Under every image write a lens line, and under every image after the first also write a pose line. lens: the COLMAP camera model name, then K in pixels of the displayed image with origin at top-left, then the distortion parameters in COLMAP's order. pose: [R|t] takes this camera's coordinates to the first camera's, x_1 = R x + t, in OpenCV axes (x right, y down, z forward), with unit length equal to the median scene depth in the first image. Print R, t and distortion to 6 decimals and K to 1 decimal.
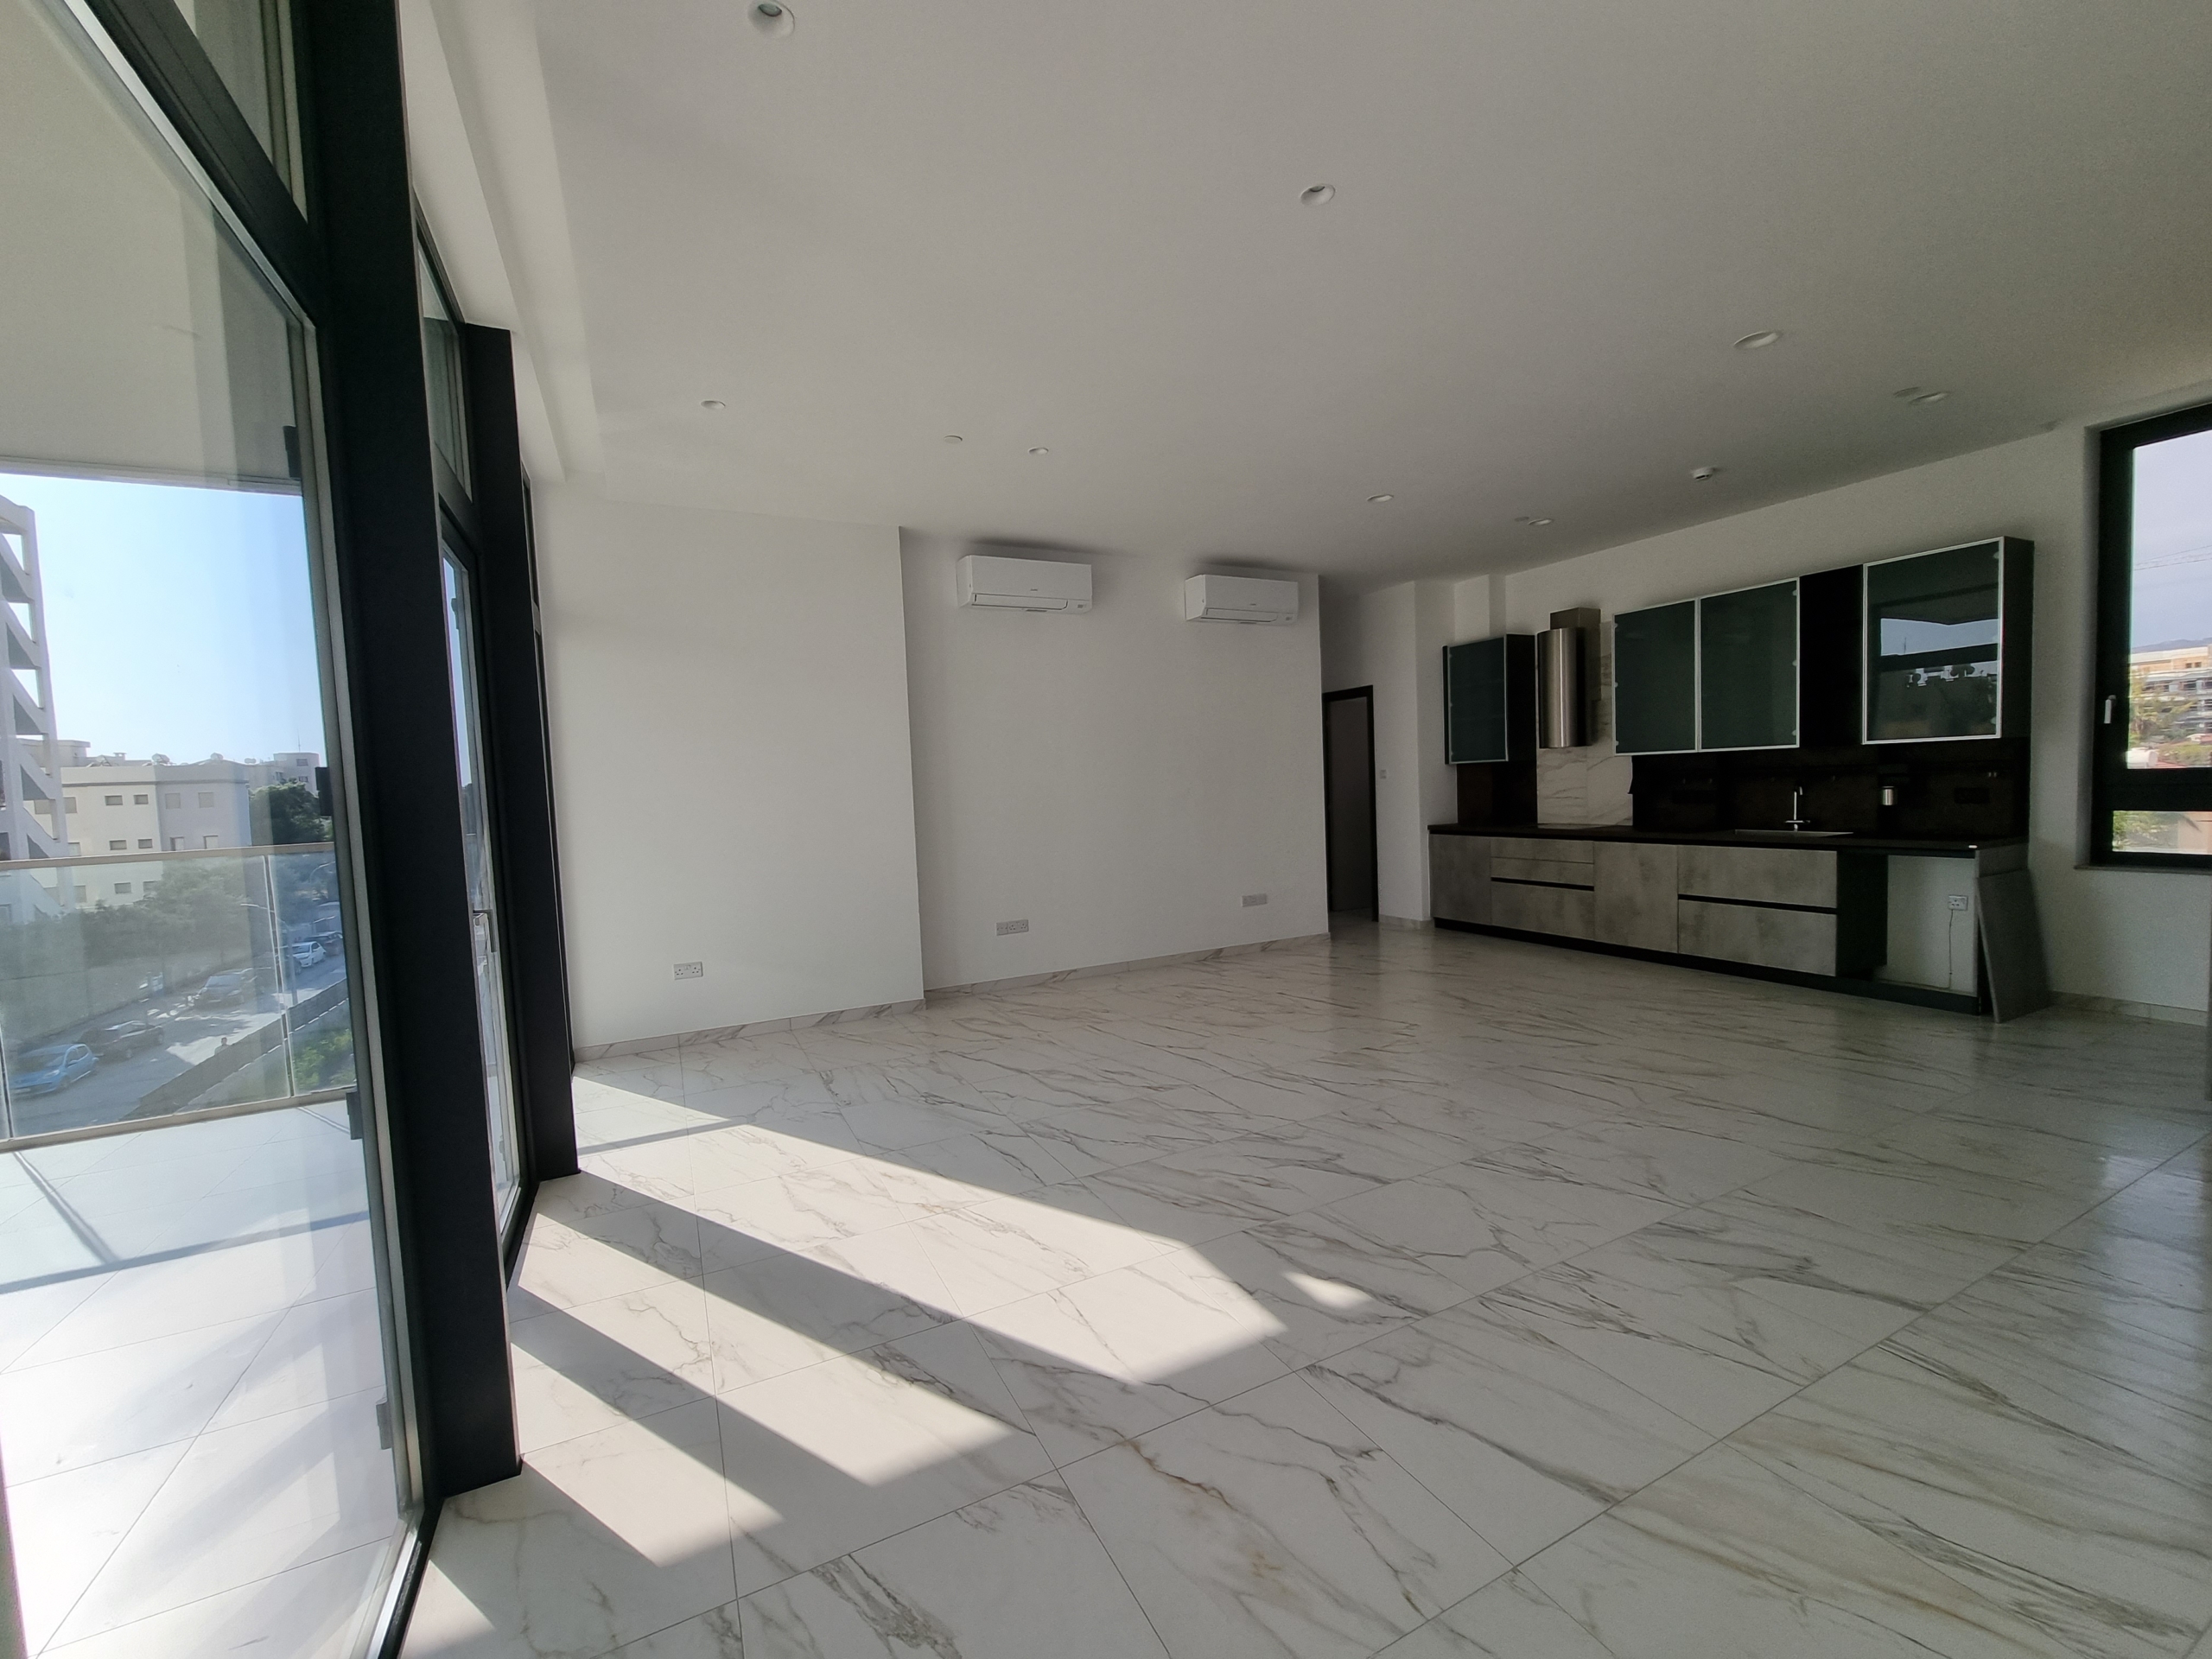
lens RADIAL K [[900.8, 0, 1110.1], [0, 900.8, 837.8], [0, 0, 1]] dist [-0.004034, -0.000316]
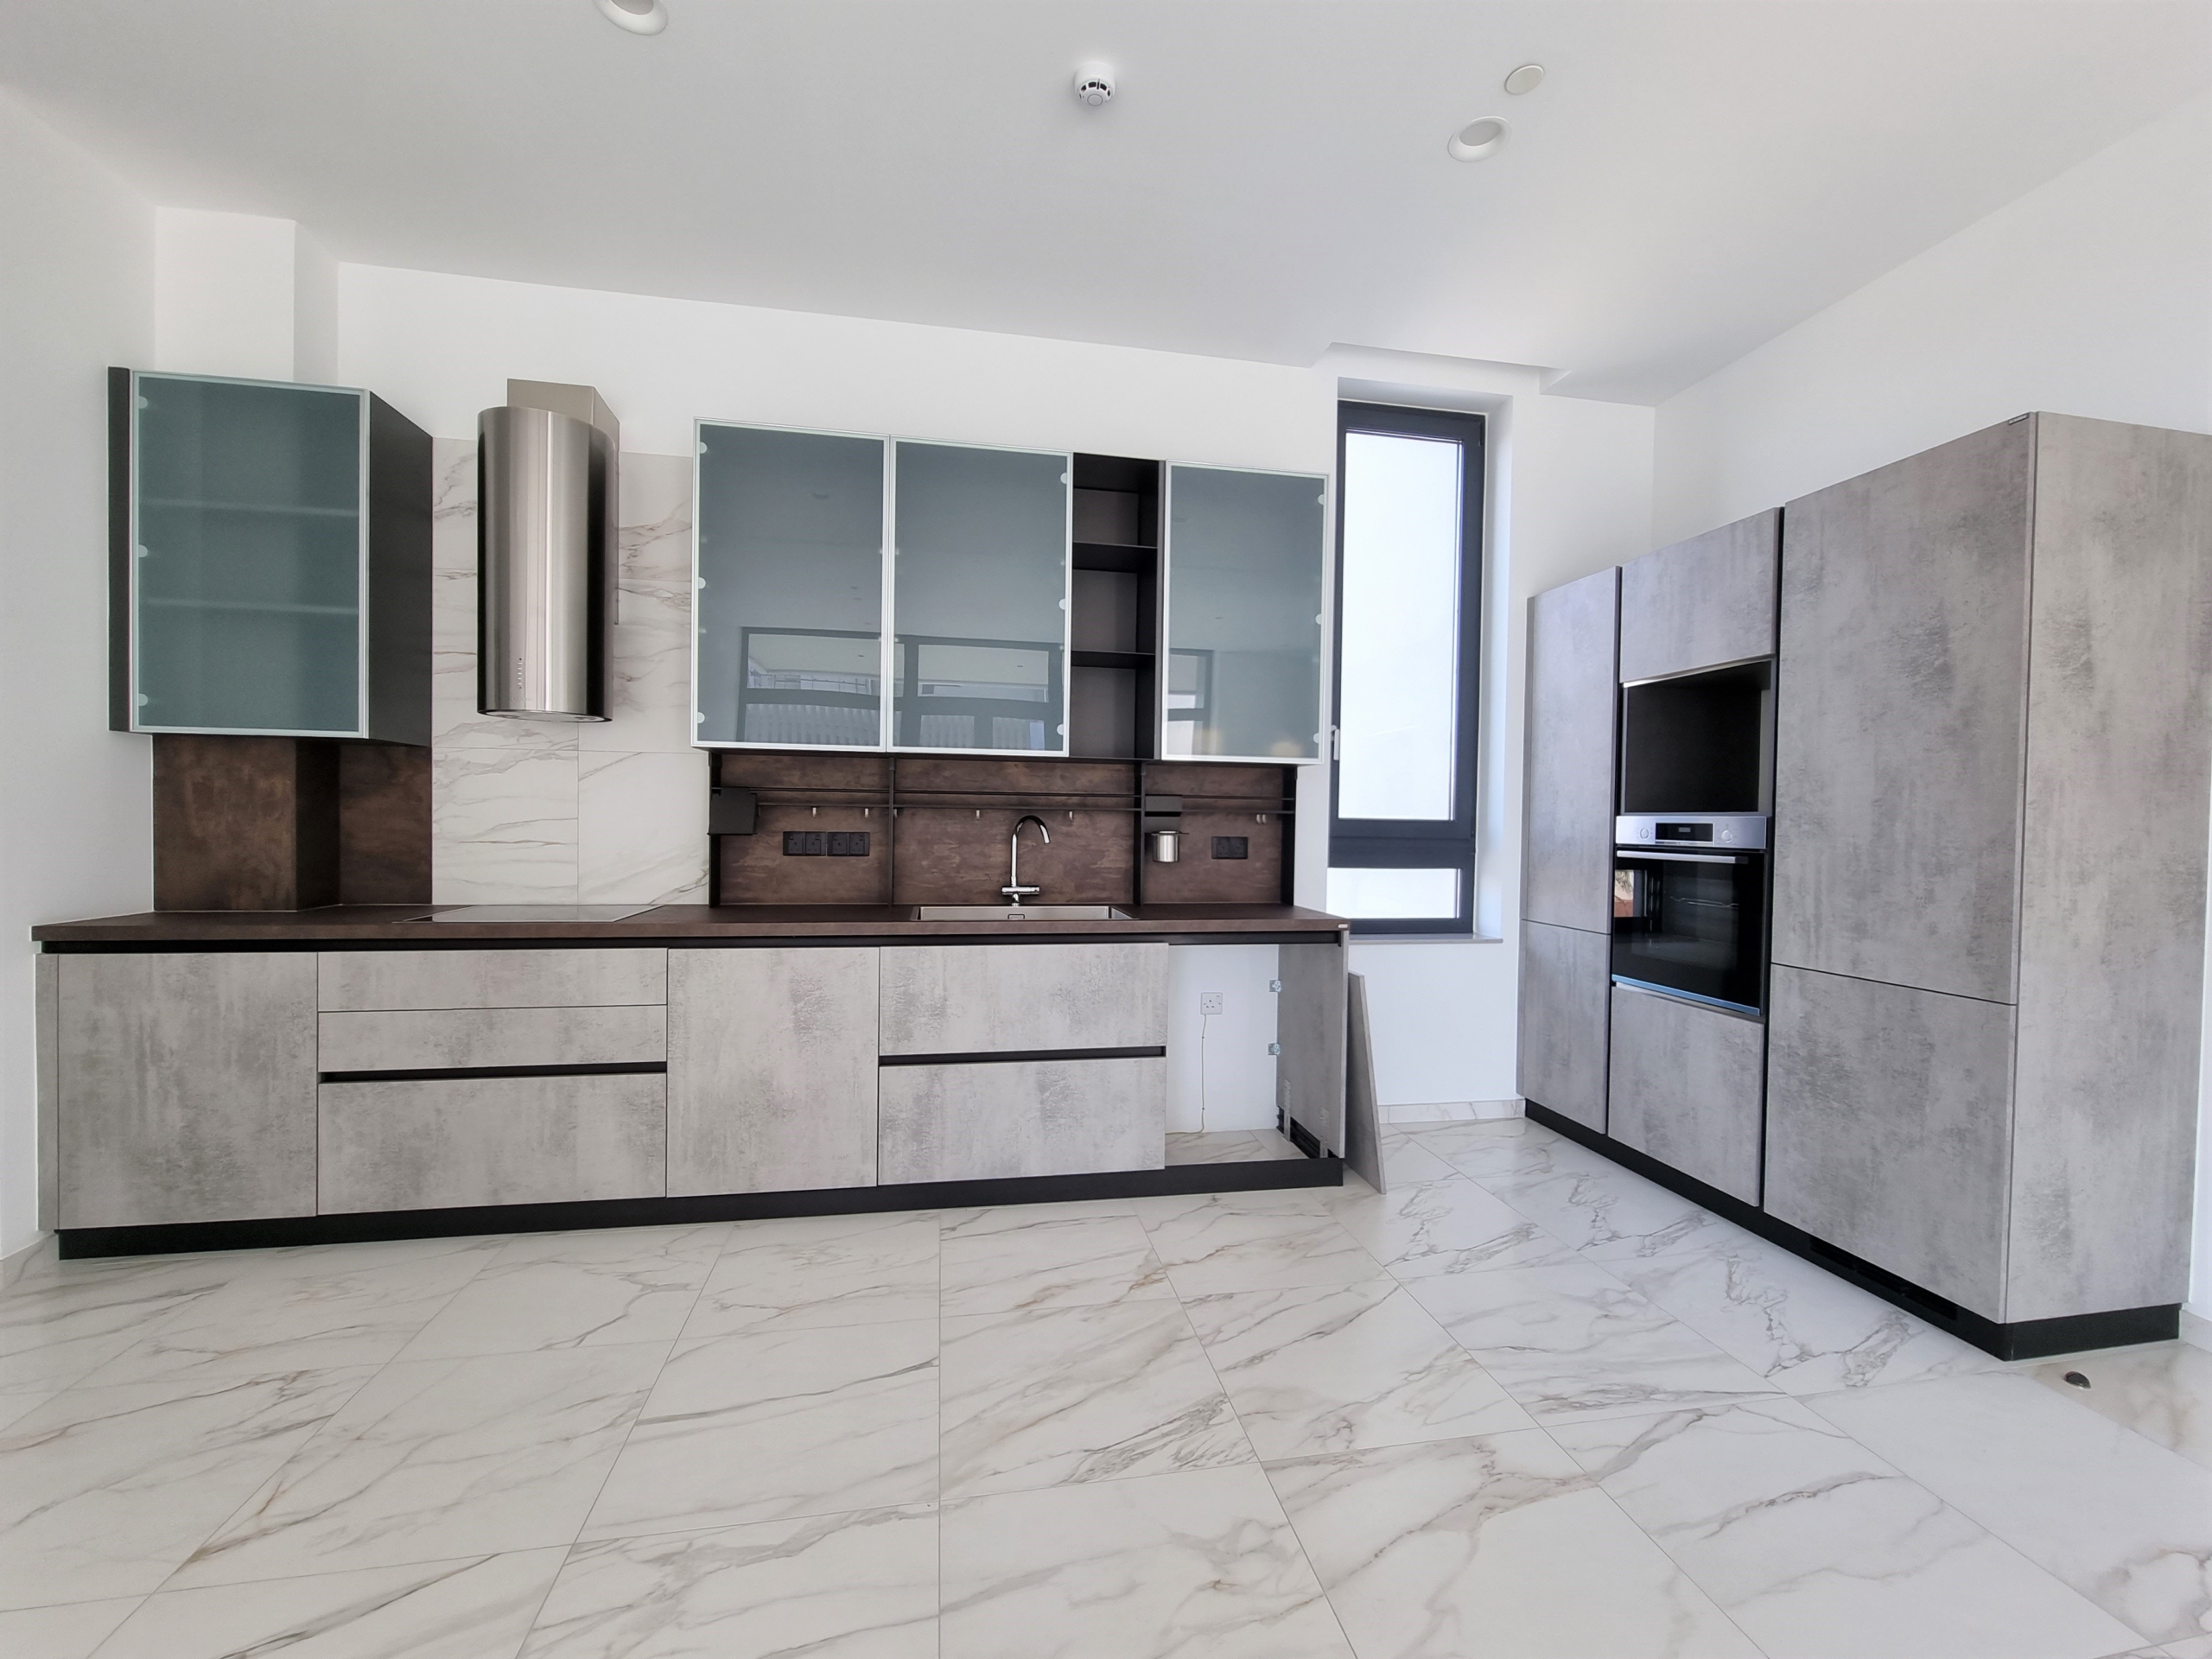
lens RADIAL K [[900.8, 0, 1105.8], [0, 900.8, 834.1], [0, 0, 1]] dist [-0.004034, -0.000316]
pose [[0.283482, 0.029680, 0.958518, 0.213637], [0.031692, 0.998685, -0.040297, -0.026325], [-0.958454, 0.041801, 0.282169, 0.723843]]
